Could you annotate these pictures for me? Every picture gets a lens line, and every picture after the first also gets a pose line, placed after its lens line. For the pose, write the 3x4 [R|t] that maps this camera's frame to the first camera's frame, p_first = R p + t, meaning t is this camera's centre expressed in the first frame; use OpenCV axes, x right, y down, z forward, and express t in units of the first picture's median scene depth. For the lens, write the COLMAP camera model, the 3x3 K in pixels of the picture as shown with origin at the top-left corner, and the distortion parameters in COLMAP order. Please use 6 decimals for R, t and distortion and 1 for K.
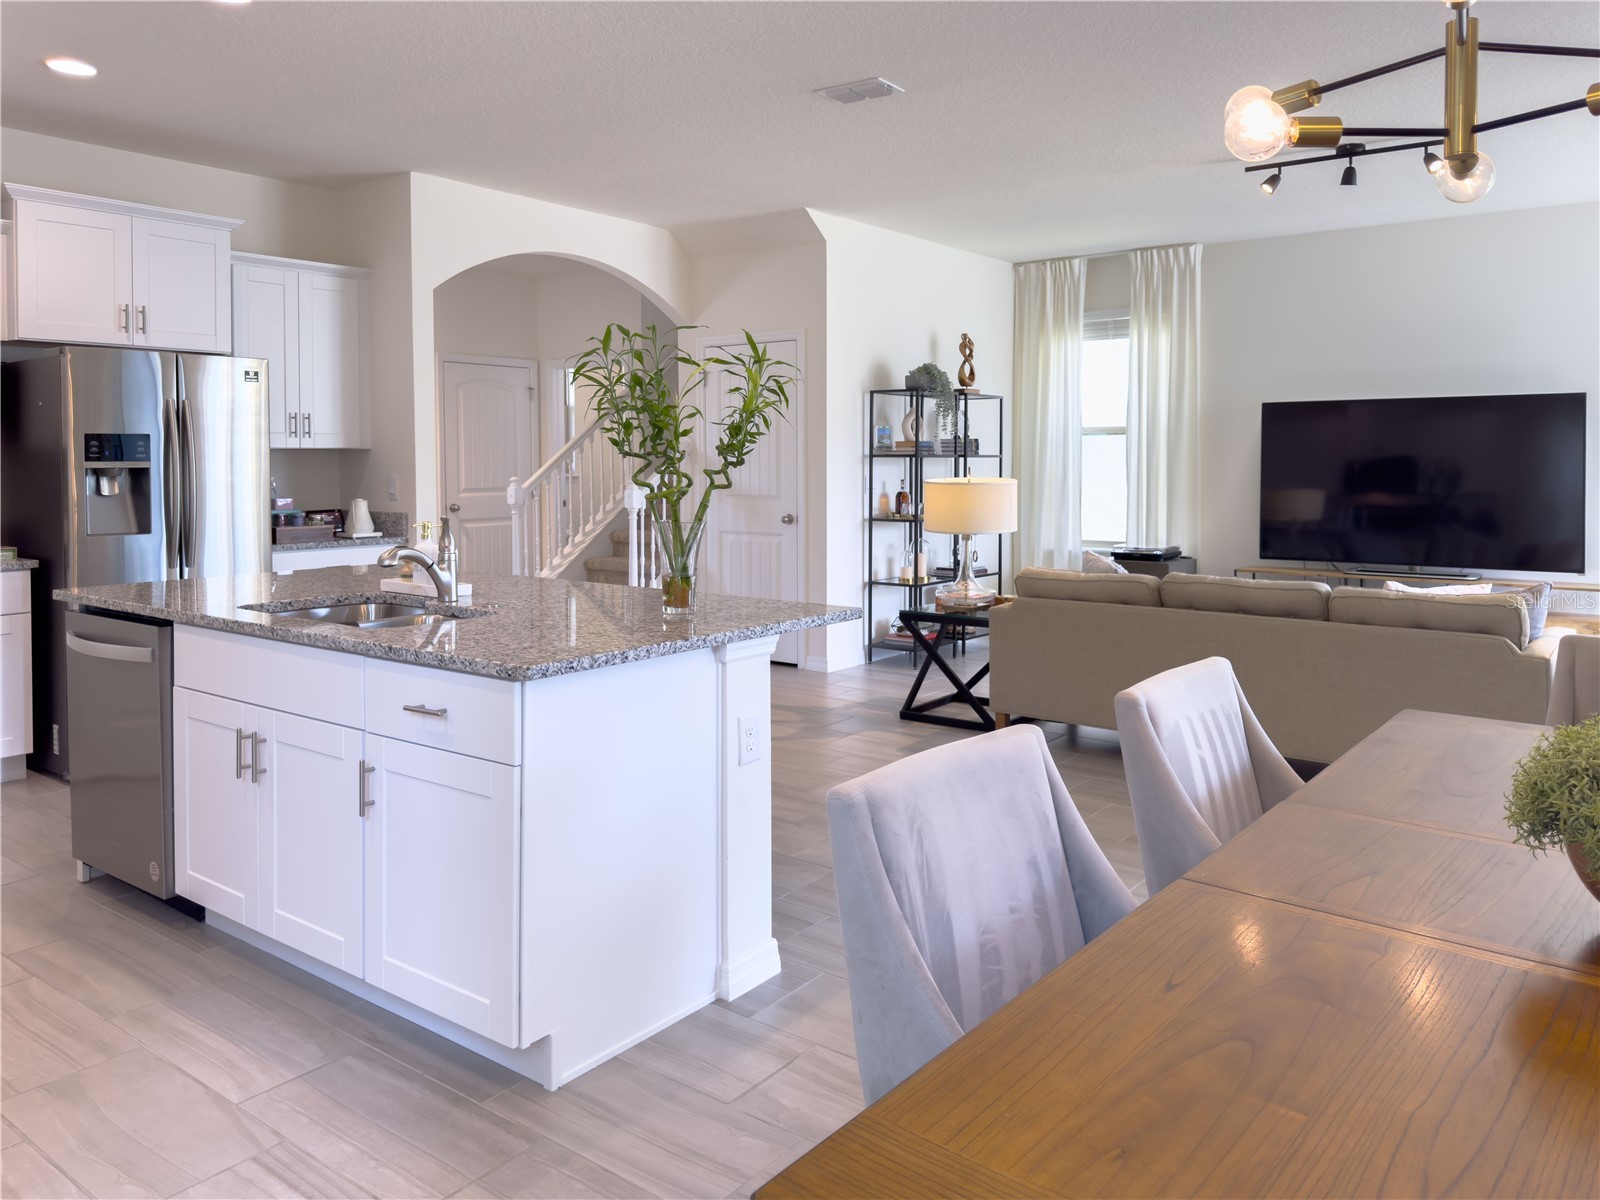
lens RADIAL K [[1158.4, 0, 800.3], [0, 1158.4, 489.0], [0, 0, 1]] dist [0.001731, -0.001332]
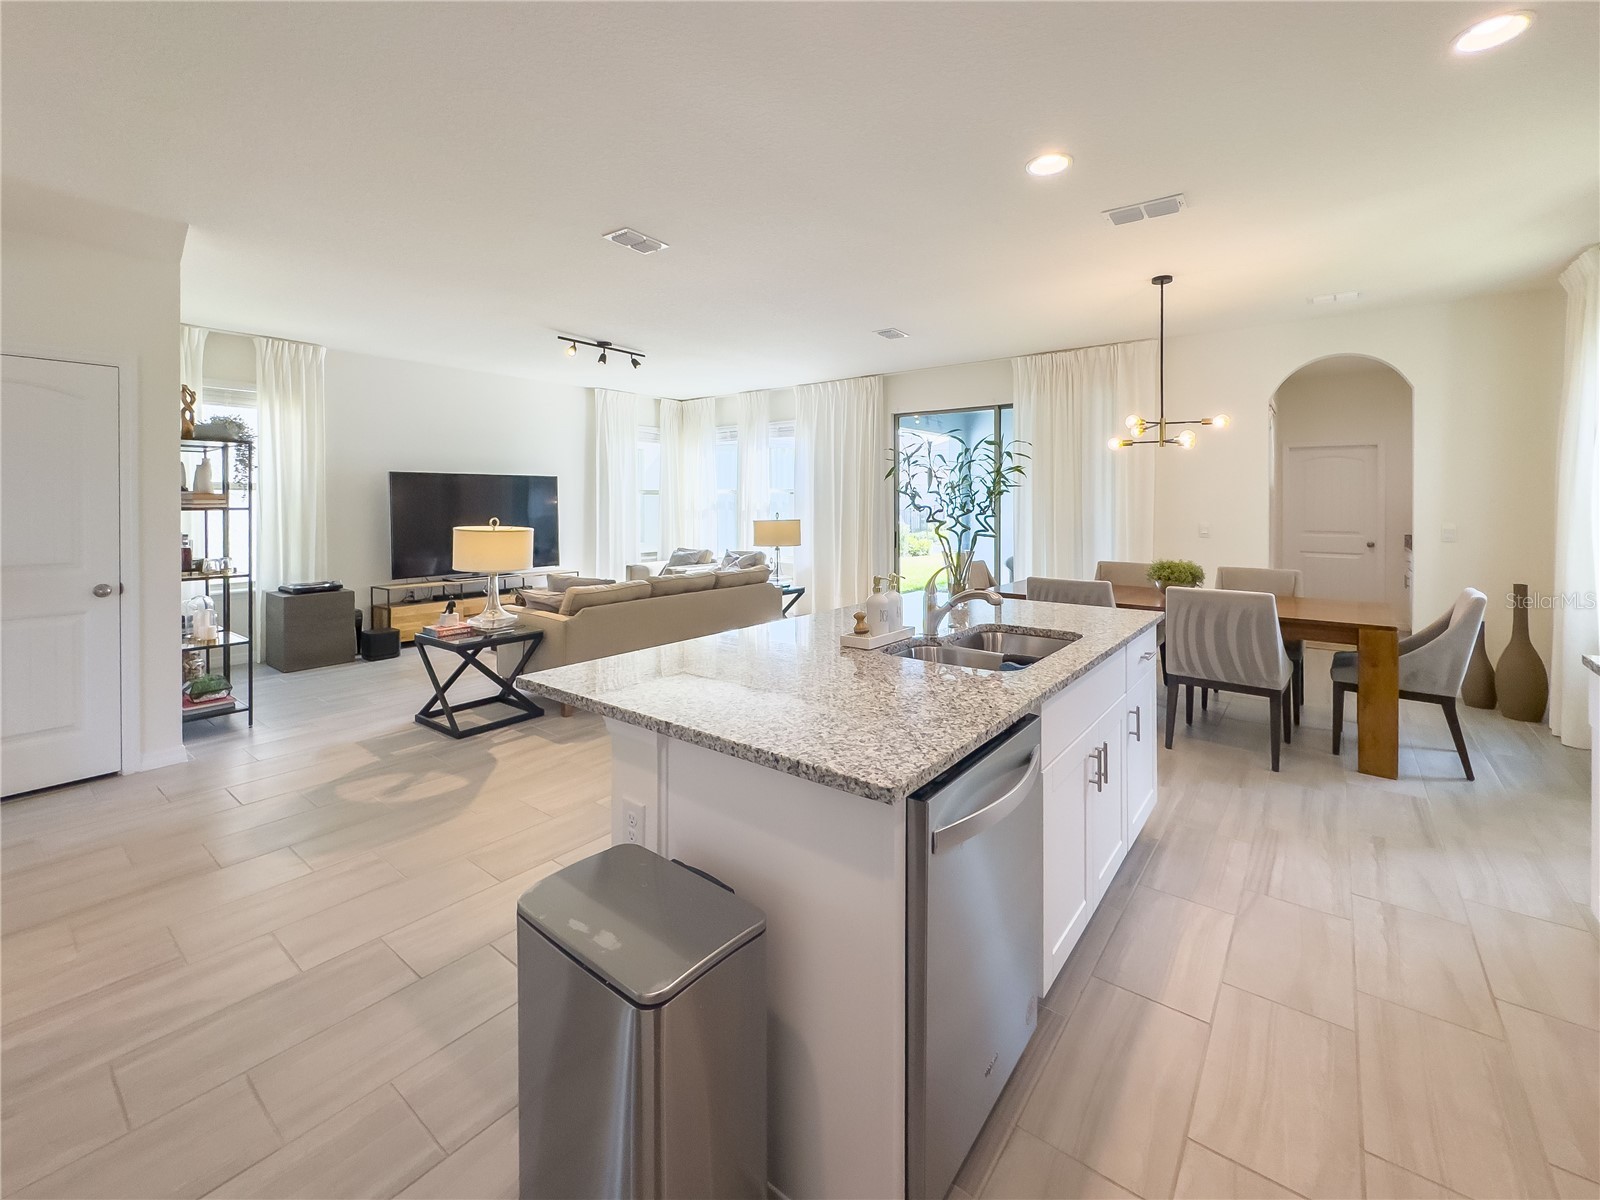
lens RADIAL K [[682.8, 0, 800.2], [0, 682.8, 506.4], [0, 0, 1]] dist [-0.002913, -0.000134]
pose [[0.017724, -0.001756, 0.999841, -0.618824], [0.028846, 0.999583, 0.001244, -0.024327], [-0.999427, 0.028819, 0.017768, 0.673200]]
